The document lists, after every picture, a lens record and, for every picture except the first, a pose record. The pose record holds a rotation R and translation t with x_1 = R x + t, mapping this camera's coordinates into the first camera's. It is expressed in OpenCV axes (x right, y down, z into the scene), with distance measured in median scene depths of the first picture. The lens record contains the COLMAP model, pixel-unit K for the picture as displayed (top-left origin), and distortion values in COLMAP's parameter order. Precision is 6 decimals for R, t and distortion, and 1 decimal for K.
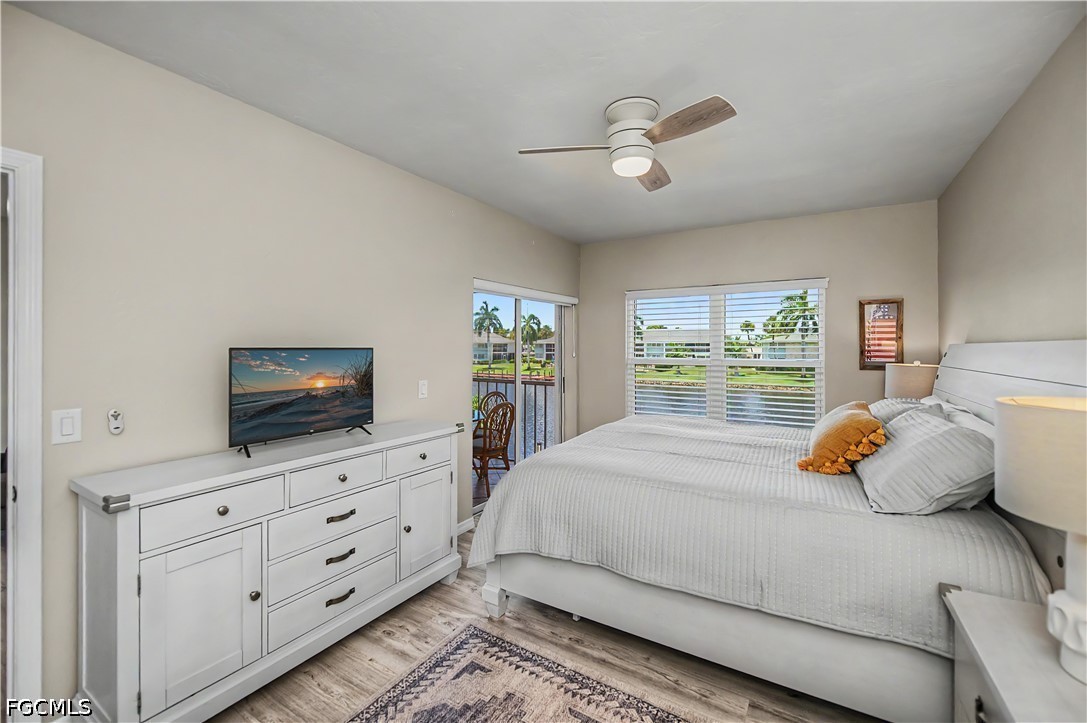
lens RADIAL K [[440.5, 0, 546.0], [0, 440.5, 348.2], [0, 0, 1]] dist [-0.001714, 0.000926]
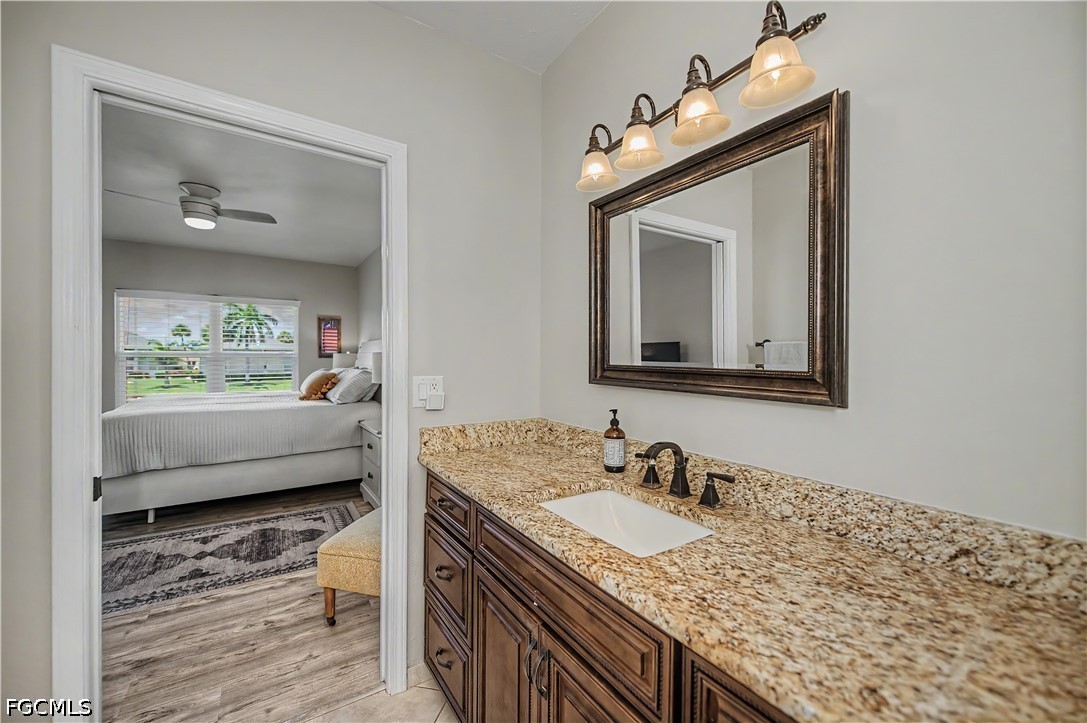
lens RADIAL K [[409.4, 0, 540.4], [0, 409.4, 359.6], [0, 0, 1]] dist [0.001179, -0.000158]
pose [[0.408033, -0.005701, 0.912949, -0.387348], [-0.003225, 0.999965, 0.007686, 0.041807], [-0.912961, -0.006081, 0.408001, -0.432560]]
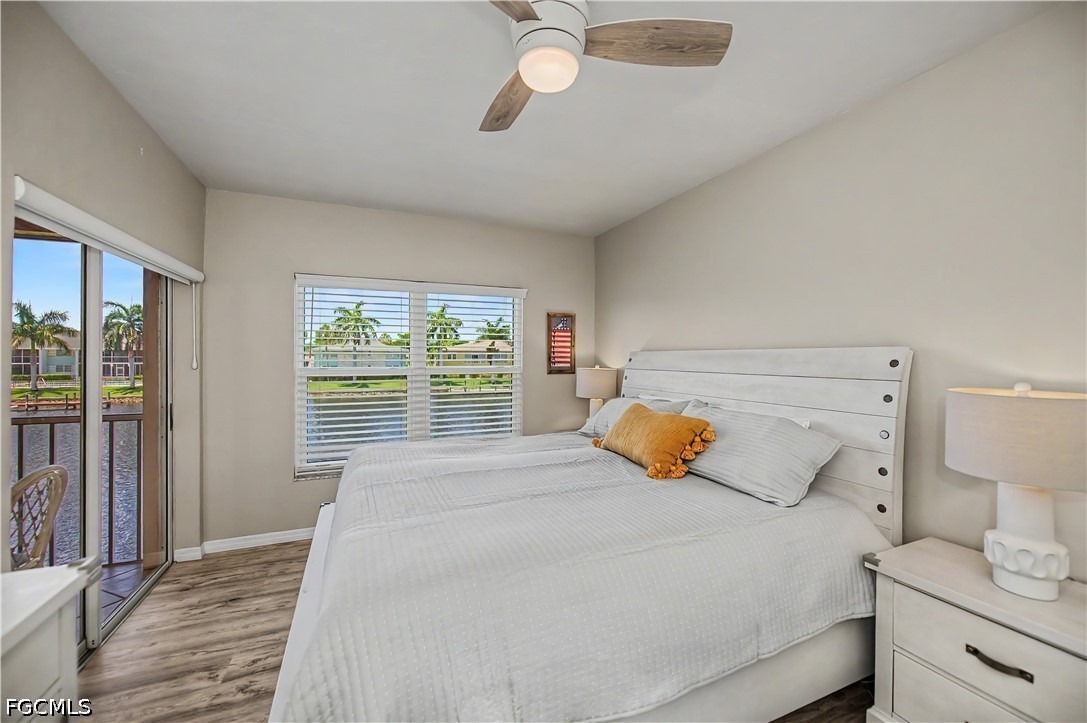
lens RADIAL K [[440.5, 0, 541.1], [0, 440.5, 362.7], [0, 0, 1]] dist [-0.001714, 0.000926]
pose [[0.595770, -0.011412, 0.803074, -0.197748], [-0.000020, 0.999899, 0.014223, 0.004036], [-0.803155, -0.008490, 0.595709, 0.361536]]
